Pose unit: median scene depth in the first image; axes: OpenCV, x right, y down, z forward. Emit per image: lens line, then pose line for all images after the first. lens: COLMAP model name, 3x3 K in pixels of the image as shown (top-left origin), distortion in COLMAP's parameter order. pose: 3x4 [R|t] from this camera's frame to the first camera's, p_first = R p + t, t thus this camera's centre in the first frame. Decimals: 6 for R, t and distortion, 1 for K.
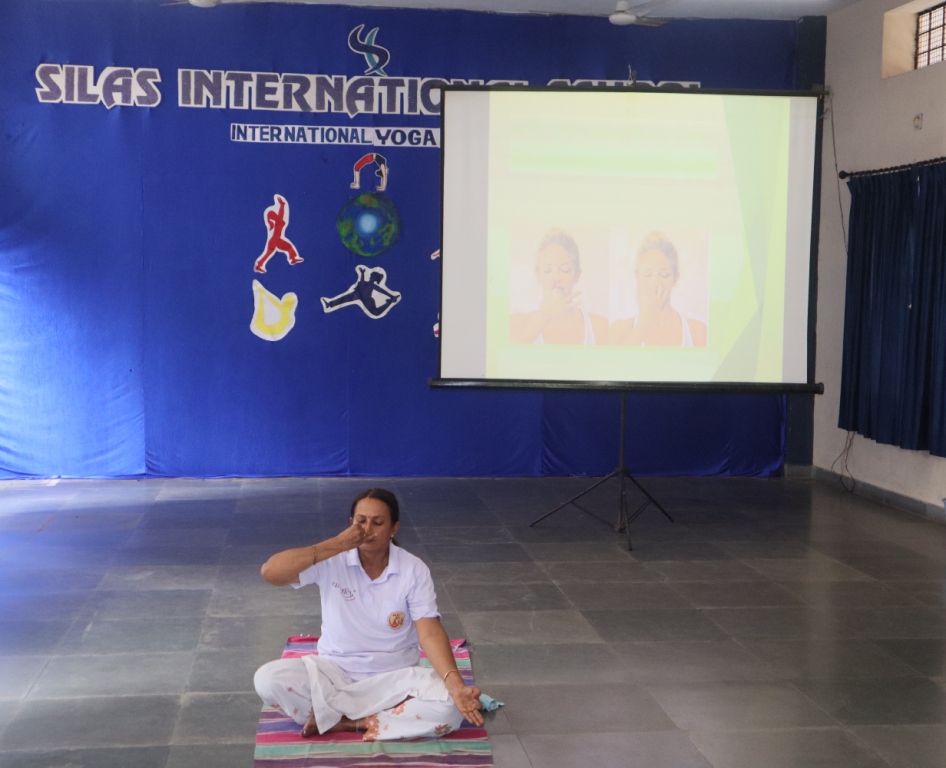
lens RADIAL K [[1380.6, 0, 461.5], [0, 1380.6, 379.7], [0, 0, 1]] dist [0.008637, 0.070837]
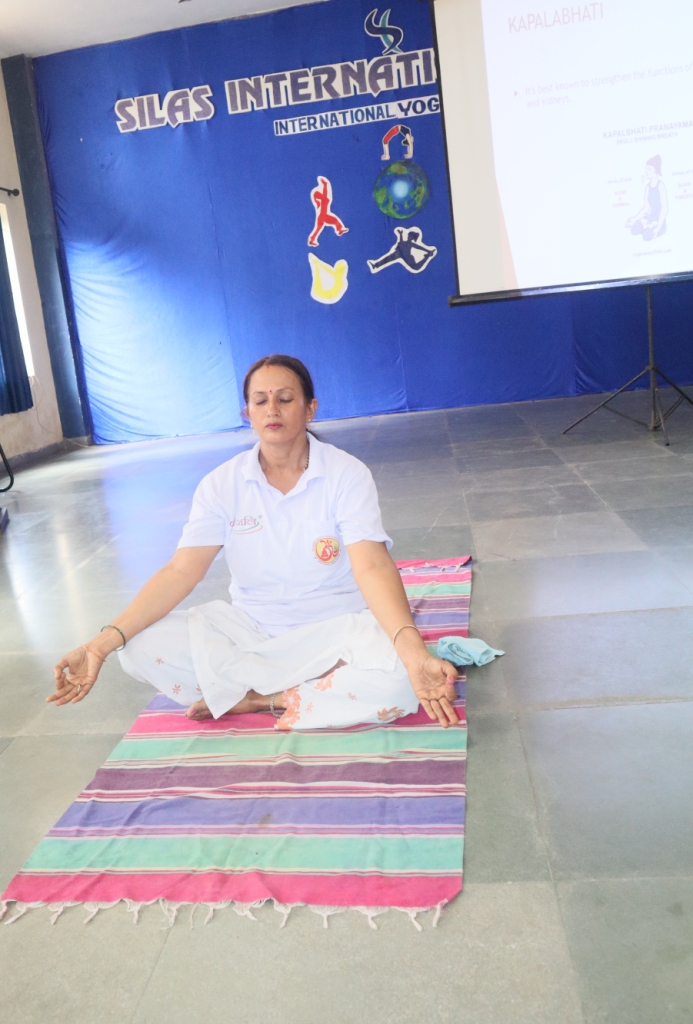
lens RADIAL K [[842.2, 0, 311.9], [0, 842.2, 511.1], [0, 0, 1]] dist [-0.110912, 0.086824]
pose [[0.959662, -0.074144, -0.271204, 0.028336], [0.114342, 0.984151, 0.135549, 0.047796], [0.256855, -0.161091, 0.952930, 0.289618]]
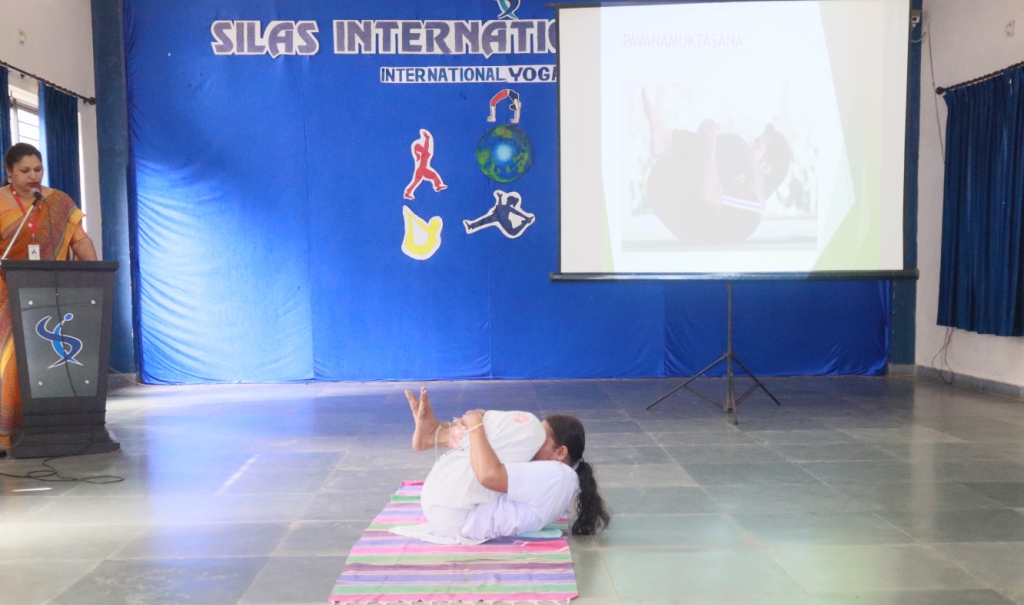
lens RADIAL K [[1165.2, 0, 513.8], [0, 1165.2, 380.2], [0, 0, 1]] dist [-0.031422, 0.115659]
pose [[0.995123, -0.016559, -0.097239, 0.029440], [0.018886, 0.999556, 0.023060, 0.050064], [0.096813, -0.024784, 0.994994, 0.058487]]
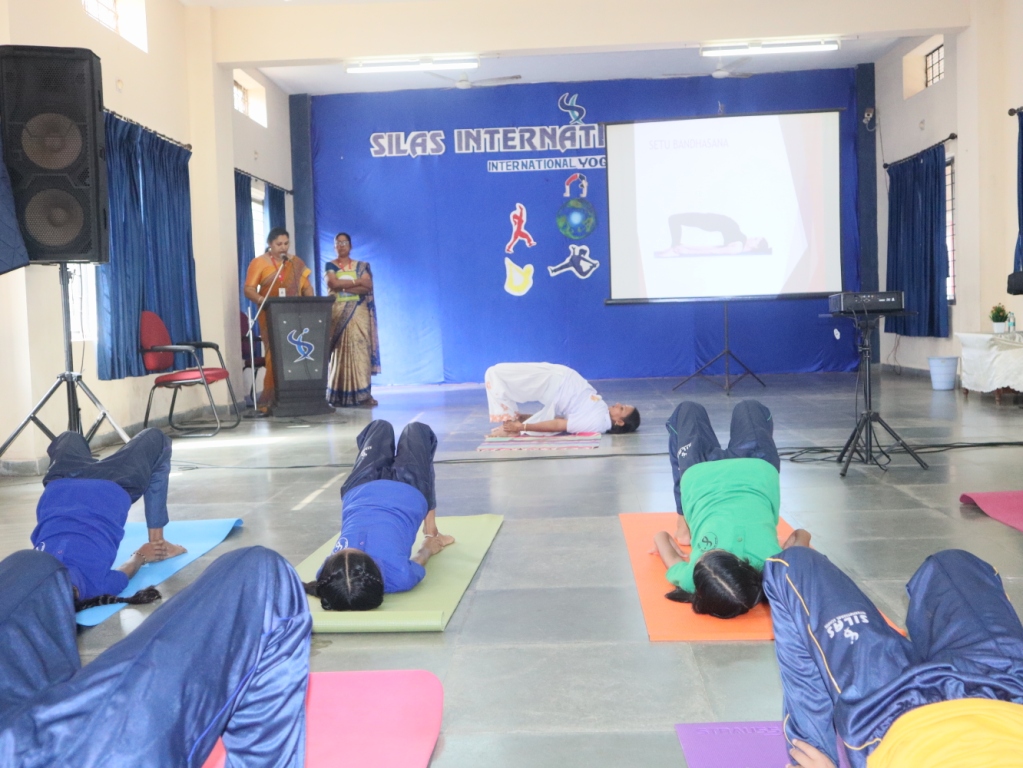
lens RADIAL K [[1128.2, 0, 511.5], [0, 1128.2, 384.0], [0, 0, 1]] dist [-0.031075, 0.024978]
pose [[0.982701, -0.038659, -0.181118, 0.086433], [0.036498, 0.999217, -0.015248, 0.093470], [0.181566, 0.008374, 0.983343, -0.277228]]
